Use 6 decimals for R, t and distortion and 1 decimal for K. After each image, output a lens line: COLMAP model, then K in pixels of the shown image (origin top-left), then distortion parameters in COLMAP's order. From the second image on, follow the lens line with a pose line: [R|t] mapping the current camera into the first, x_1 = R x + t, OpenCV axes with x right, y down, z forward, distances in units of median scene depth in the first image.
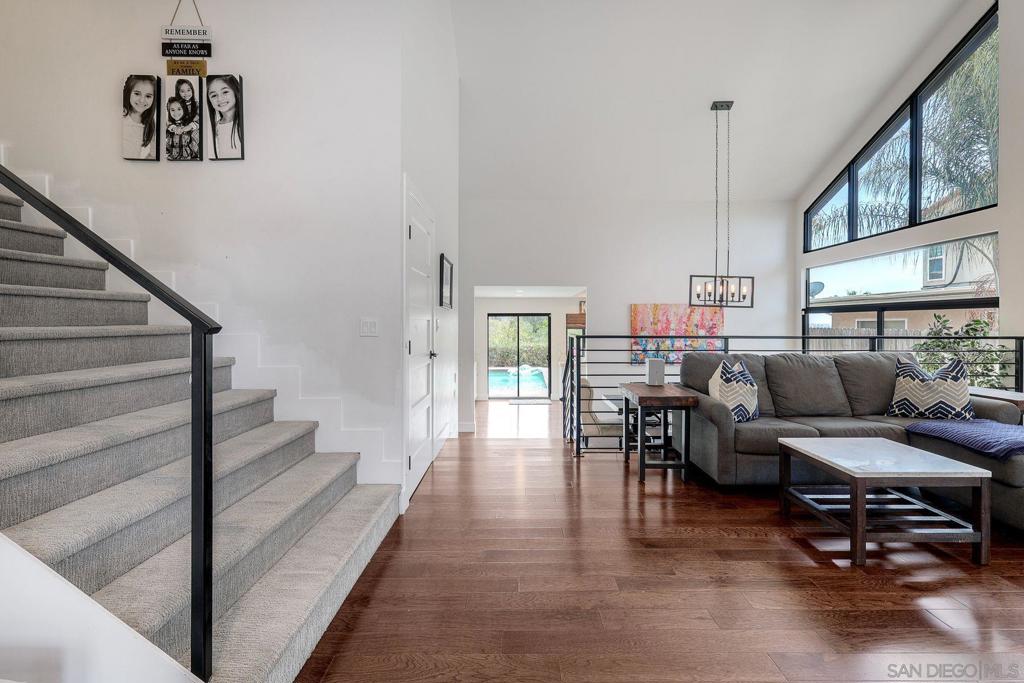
lens RADIAL K [[452.3, 0, 533.8], [0, 452.3, 324.8], [0, 0, 1]] dist [-0.001660, -0.000753]
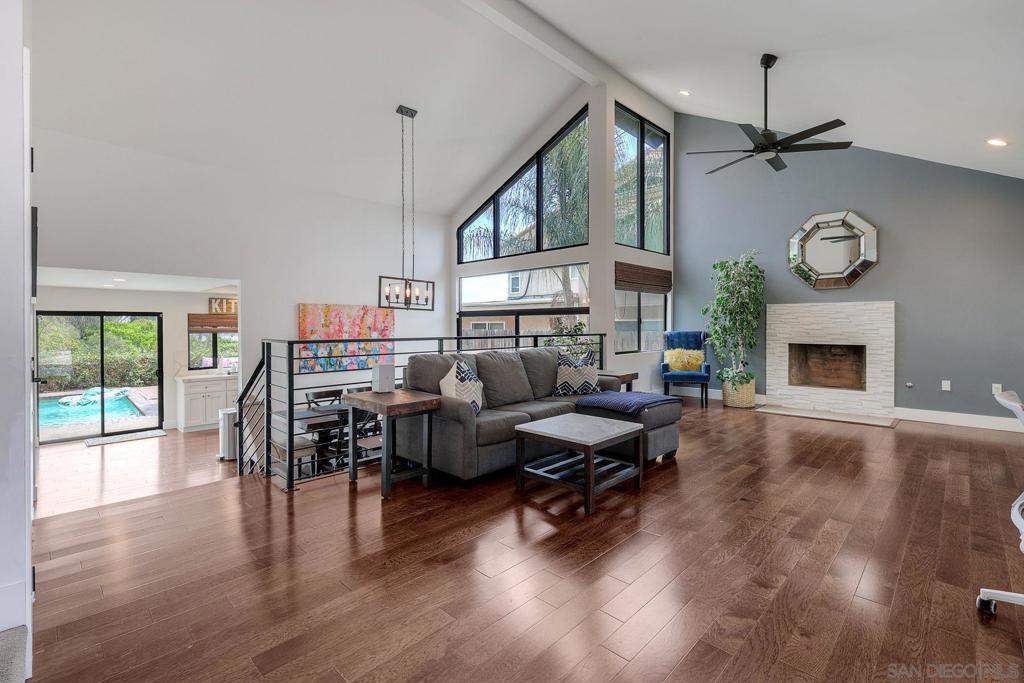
lens RADIAL K [[452.3, 0, 527.8], [0, 452.3, 328.2], [0, 0, 1]] dist [-0.001660, -0.000753]
pose [[0.696780, -0.006124, 0.717259, -0.128323], [0.005424, 0.999980, 0.003270, 0.000979], [-0.717265, 0.001612, 0.696799, 0.095563]]
